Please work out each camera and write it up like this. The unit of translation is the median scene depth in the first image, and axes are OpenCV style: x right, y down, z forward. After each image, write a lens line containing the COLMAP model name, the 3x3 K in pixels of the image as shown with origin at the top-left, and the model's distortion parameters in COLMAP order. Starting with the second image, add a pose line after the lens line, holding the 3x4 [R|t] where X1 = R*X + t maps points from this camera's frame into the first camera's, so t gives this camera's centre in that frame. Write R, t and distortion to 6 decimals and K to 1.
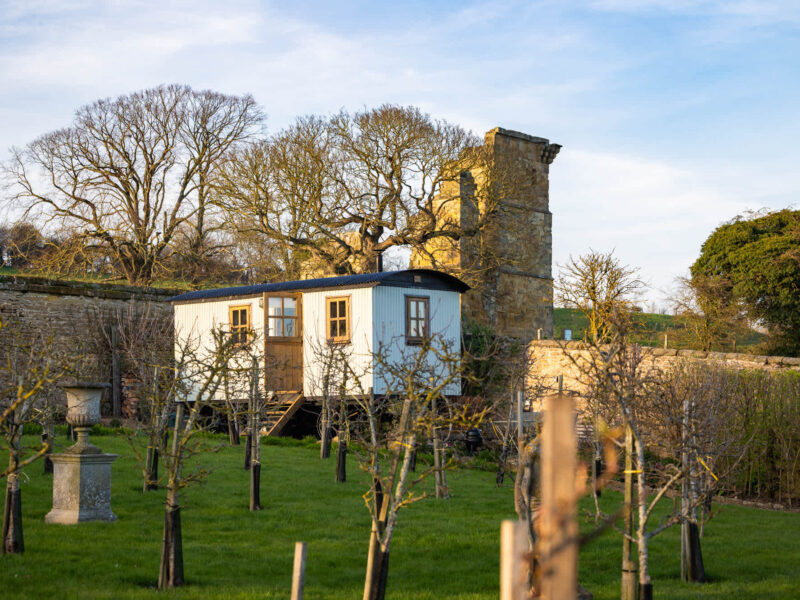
lens RADIAL K [[1568.2, 0, 400.0], [0, 1568.2, 300.0], [0, 0, 1]] dist [-0.006084, 0.121432]
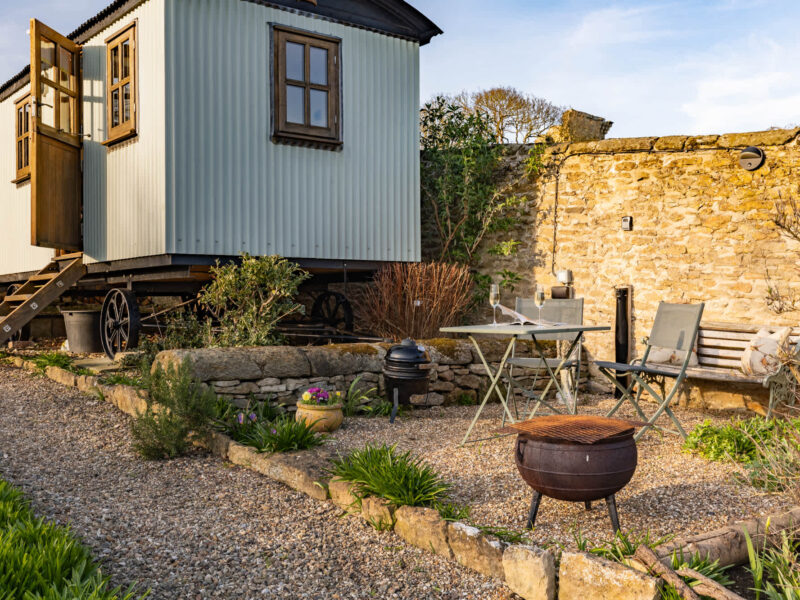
lens RADIAL K [[871.3, 0, 400.0], [0, 871.3, 300.0], [0, 0, 1]] dist [-0.003779, -0.001264]
pose [[0.991063, 0.006387, -0.133240, 0.015079], [0.004150, 0.996894, 0.078649, 0.011407], [0.133328, -0.078499, 0.987958, 0.163890]]
